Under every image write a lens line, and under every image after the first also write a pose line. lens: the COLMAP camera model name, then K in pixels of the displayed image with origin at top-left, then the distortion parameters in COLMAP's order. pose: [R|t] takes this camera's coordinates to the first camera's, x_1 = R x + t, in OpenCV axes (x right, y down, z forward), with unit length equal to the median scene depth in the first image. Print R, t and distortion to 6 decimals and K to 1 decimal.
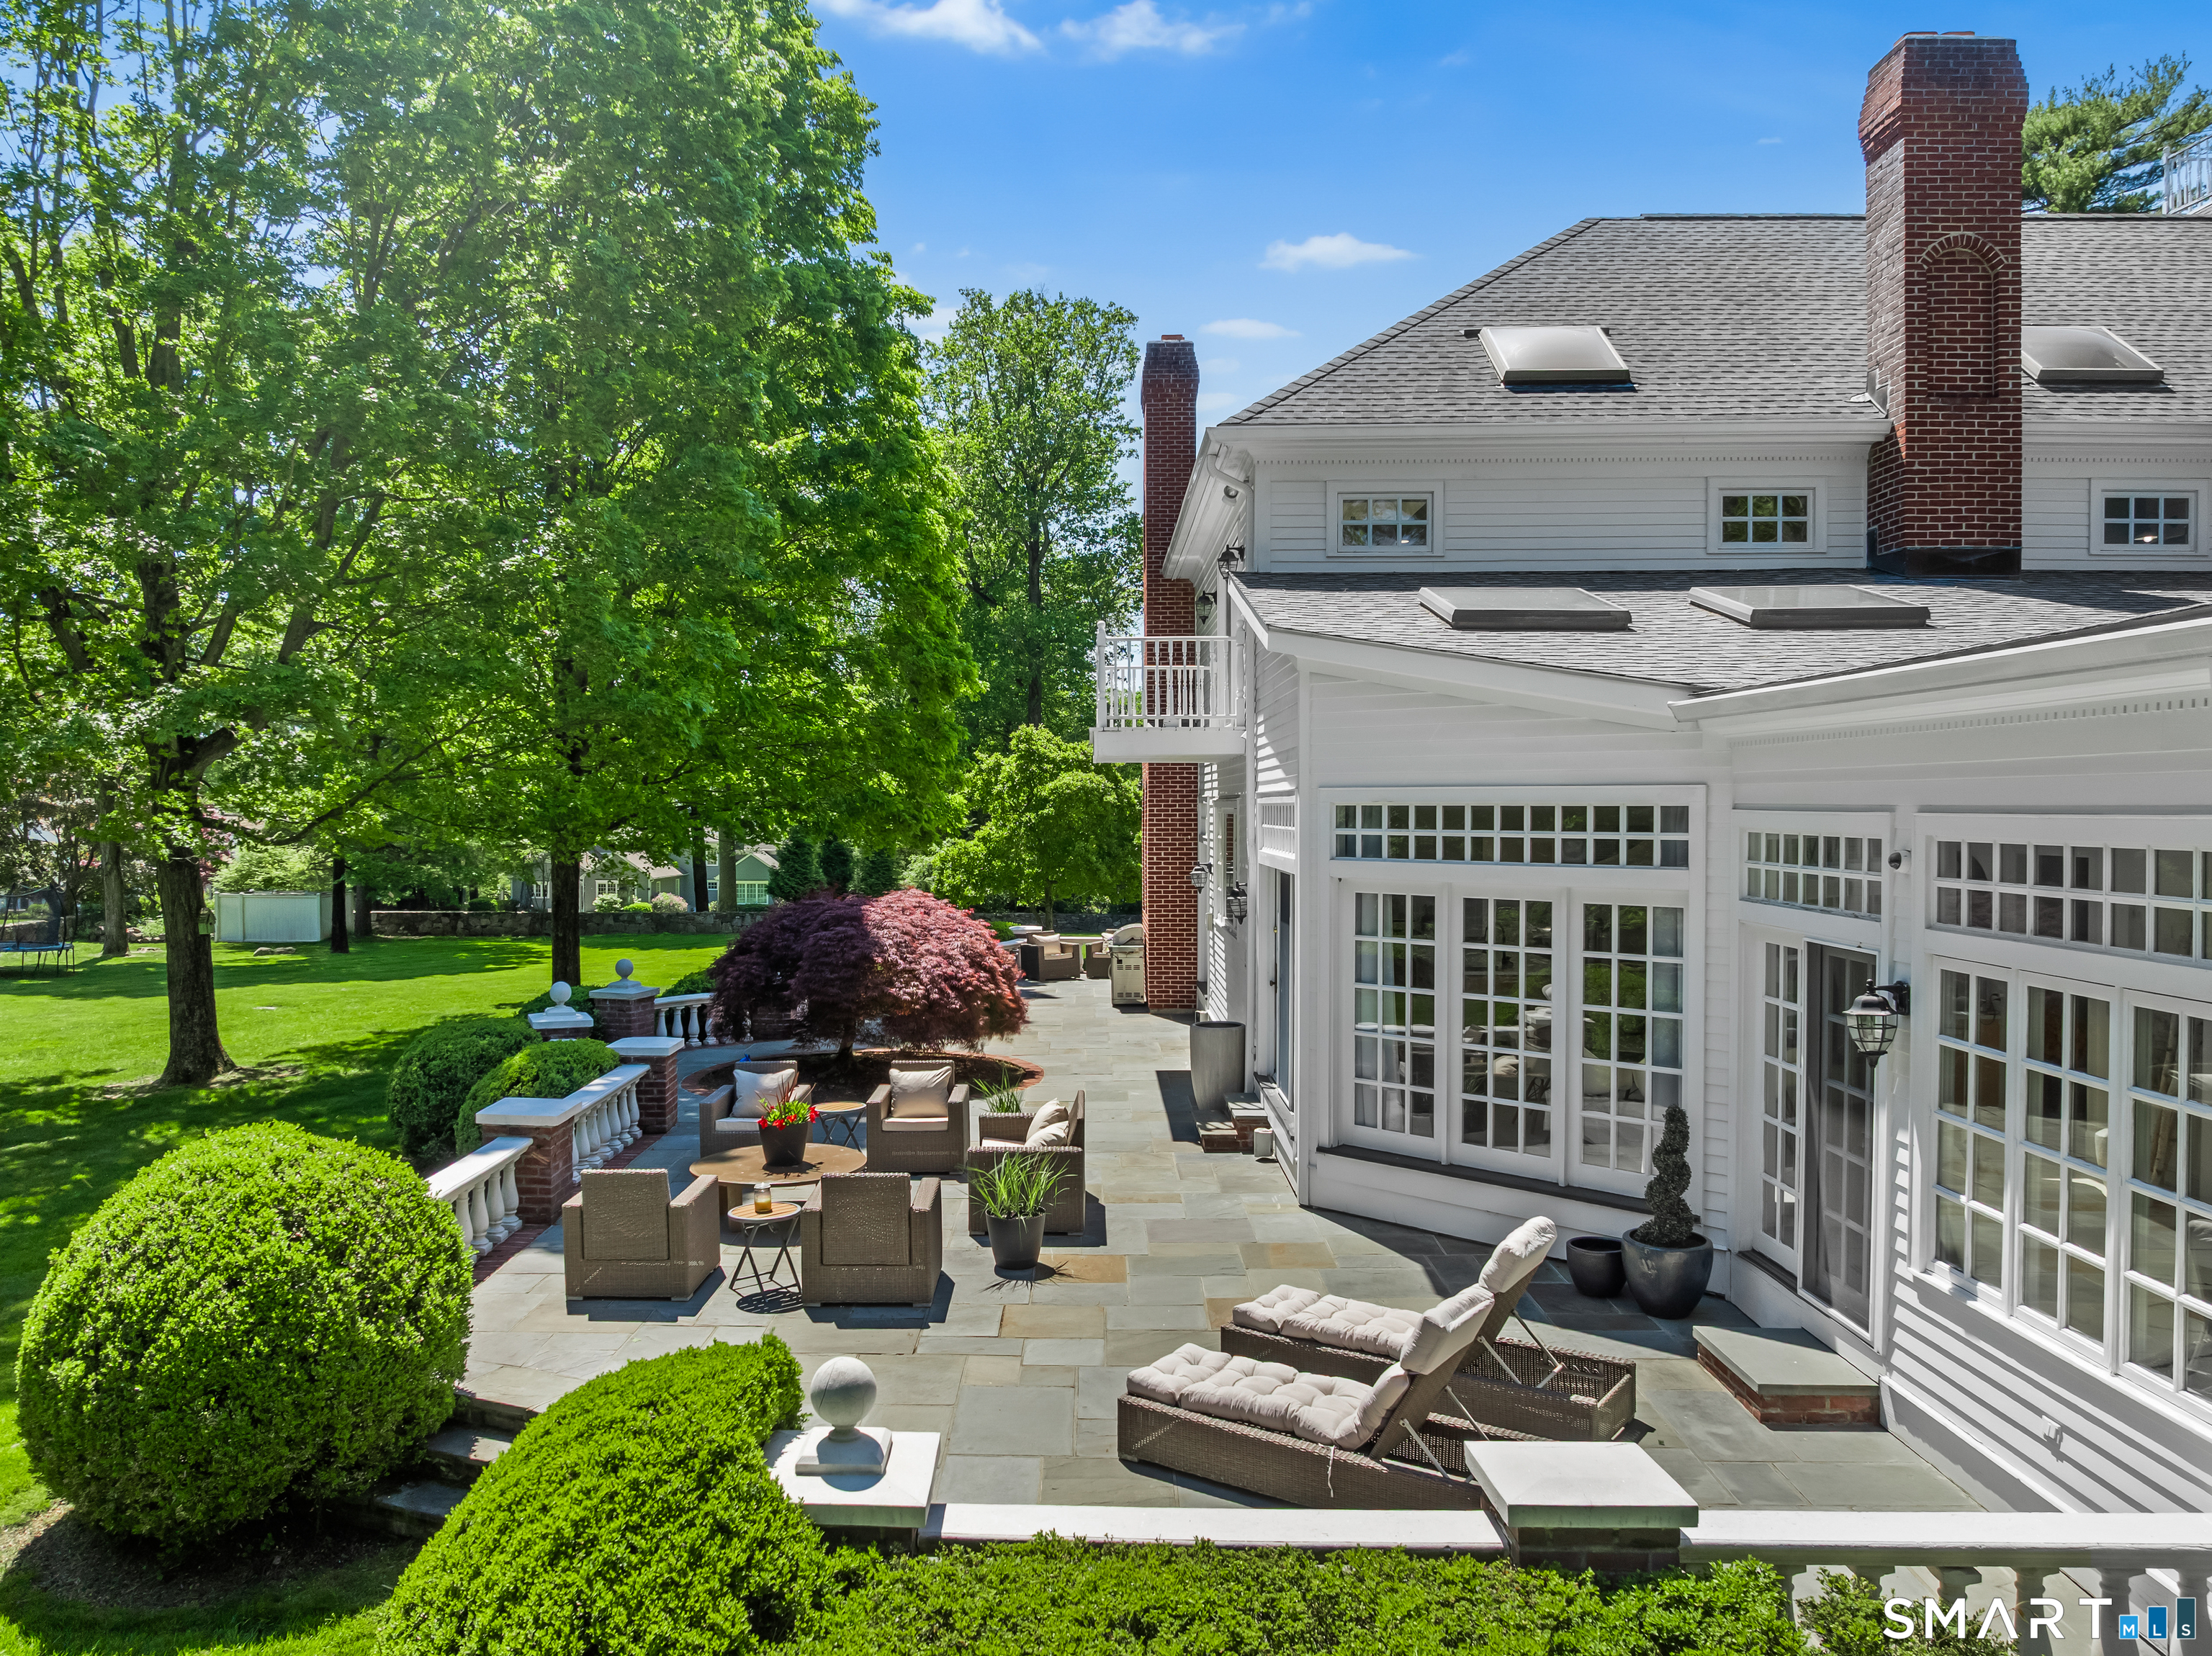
lens RADIAL K [[1609.2, 0, 1066.8], [0, 1609.2, 828.4], [0, 0, 1]] dist [-0.027543, -0.007526]
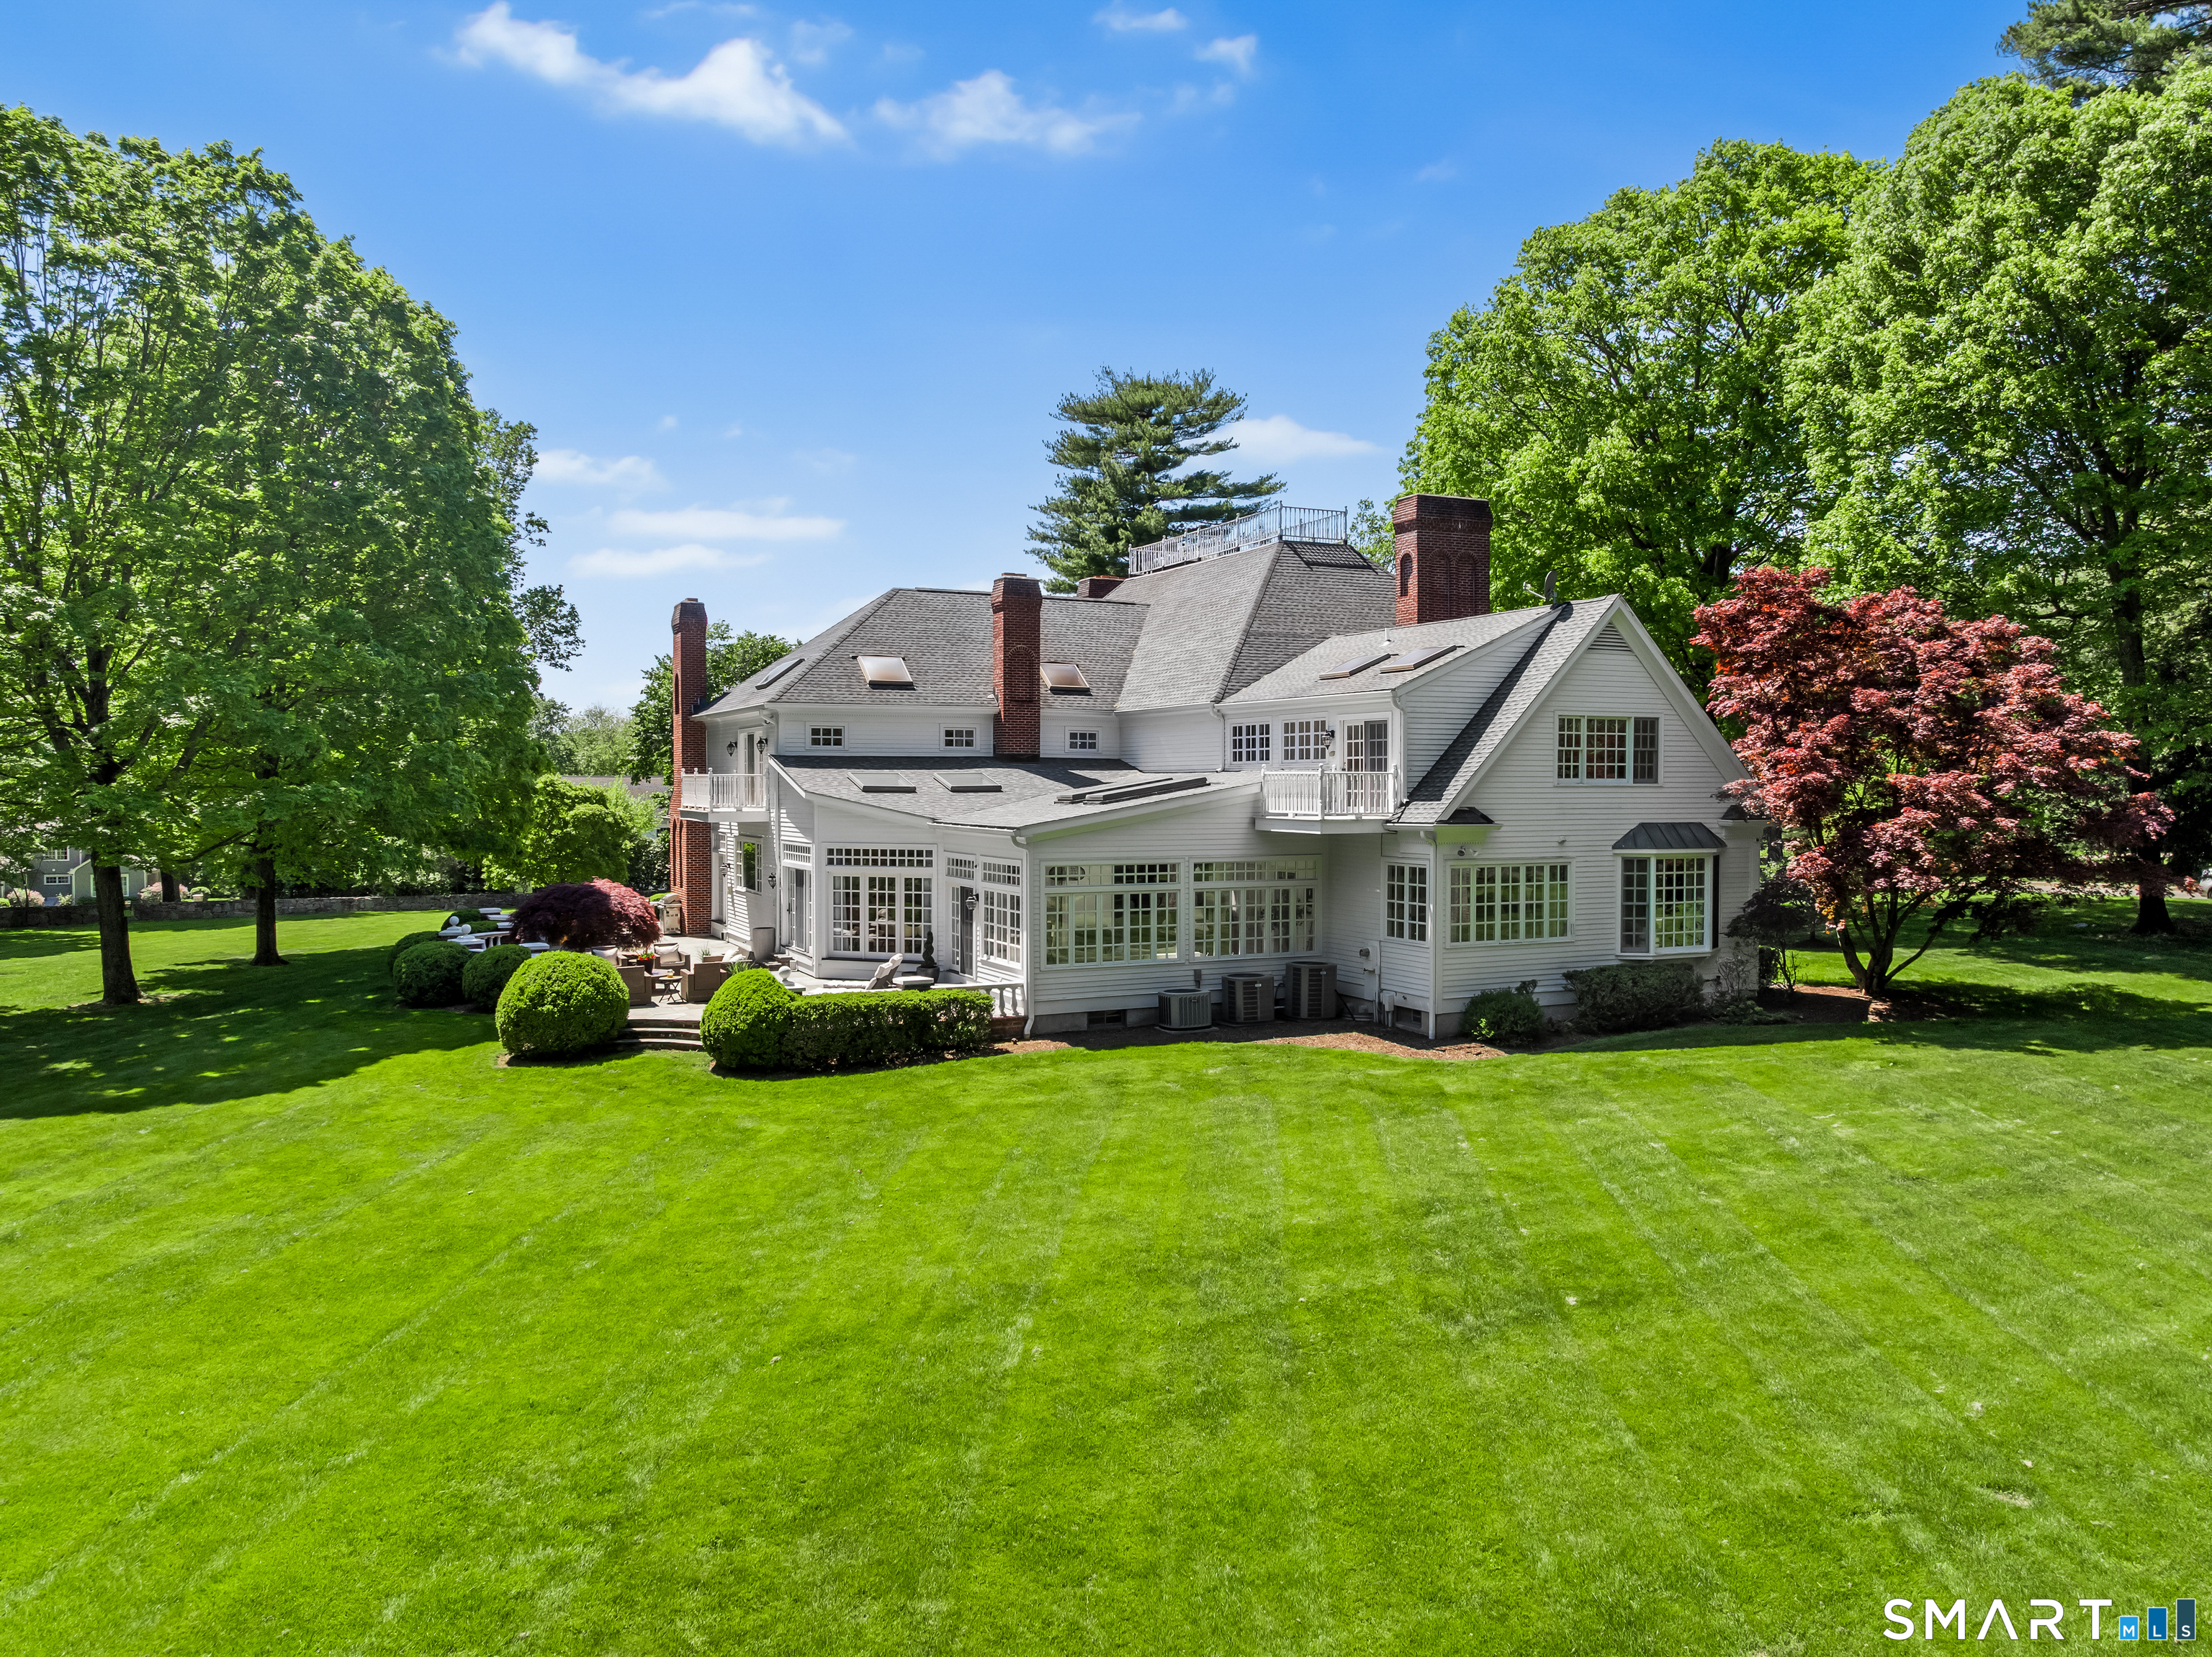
lens RADIAL K [[1609.3, 0, 1066.8], [0, 1609.3, 828.9], [0, 0, 1]] dist [-0.027543, -0.007526]
pose [[0.899359, -0.008021, 0.437137, -0.805864], [0.001580, 0.999885, 0.015098, -0.101351], [-0.437208, -0.012888, 0.899268, -2.084825]]
